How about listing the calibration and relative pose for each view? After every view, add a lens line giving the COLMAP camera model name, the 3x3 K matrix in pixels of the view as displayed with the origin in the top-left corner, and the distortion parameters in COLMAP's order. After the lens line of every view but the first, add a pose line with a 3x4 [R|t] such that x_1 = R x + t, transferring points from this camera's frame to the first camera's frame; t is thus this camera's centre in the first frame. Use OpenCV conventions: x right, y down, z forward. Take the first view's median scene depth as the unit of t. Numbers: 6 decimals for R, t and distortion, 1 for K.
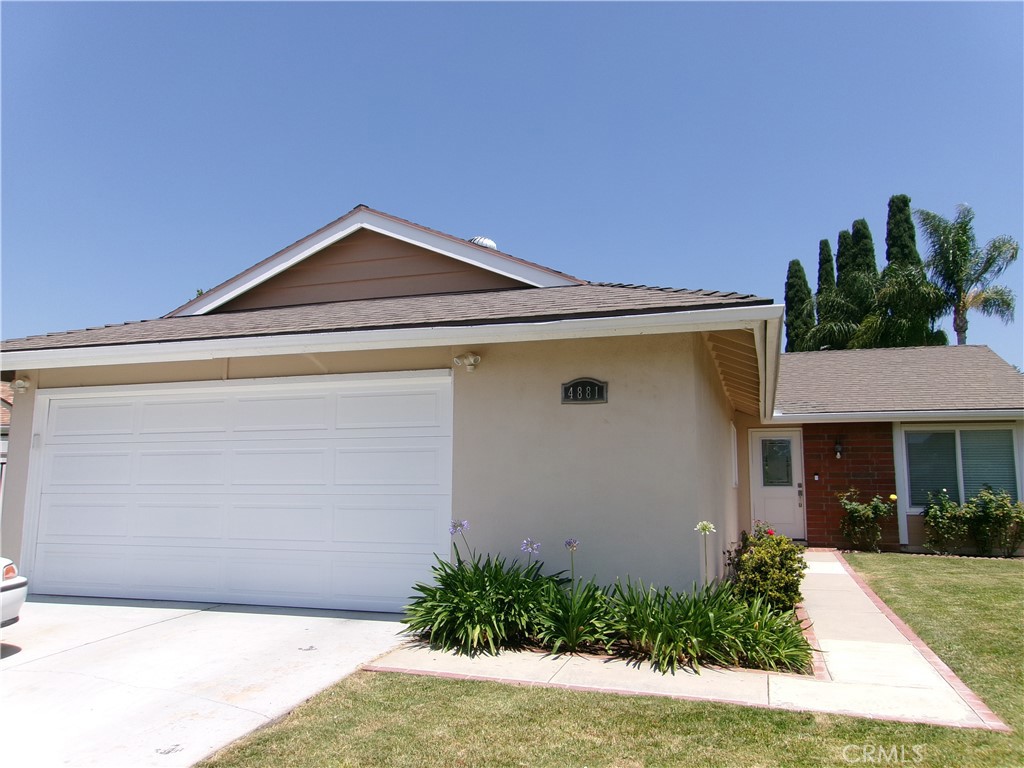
lens RADIAL K [[791.2, 0, 514.1], [0, 791.2, 378.2], [0, 0, 1]] dist [-0.036259, 0.058277]
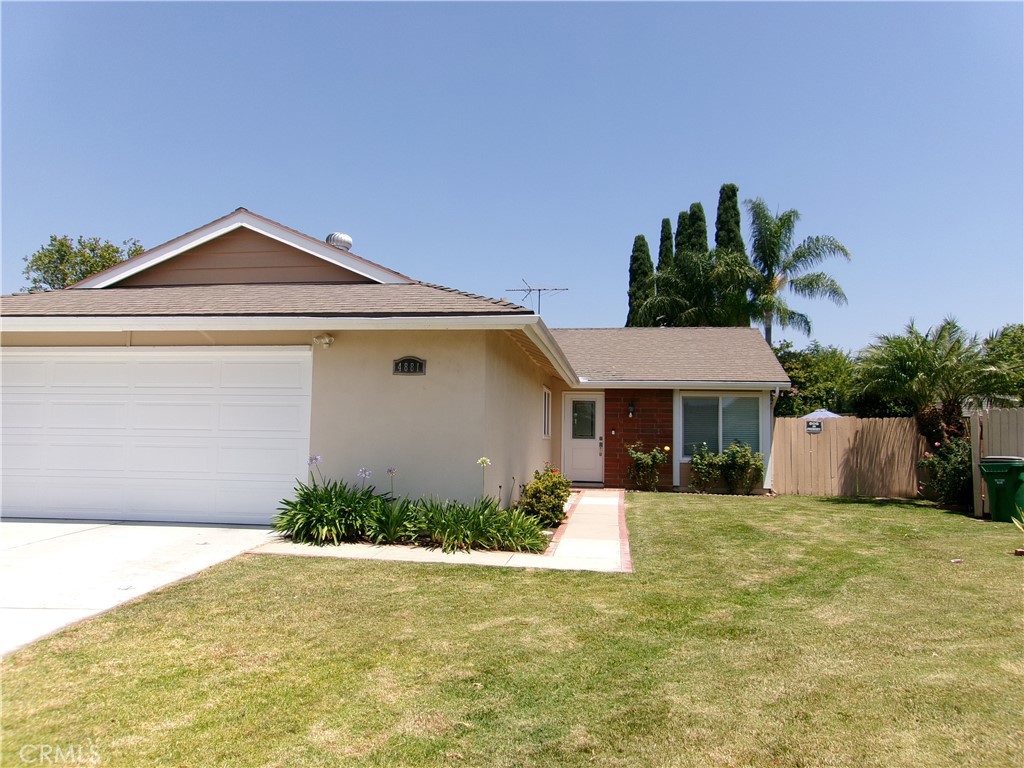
lens RADIAL K [[791.2, 0, 514.1], [0, 791.2, 378.2], [0, 0, 1]] dist [-0.036259, 0.058277]
pose [[0.985262, 0.027196, 0.168875, 0.032150], [-0.037012, 0.997786, 0.055253, -0.040689], [-0.166998, -0.060689, 0.984088, -0.358787]]
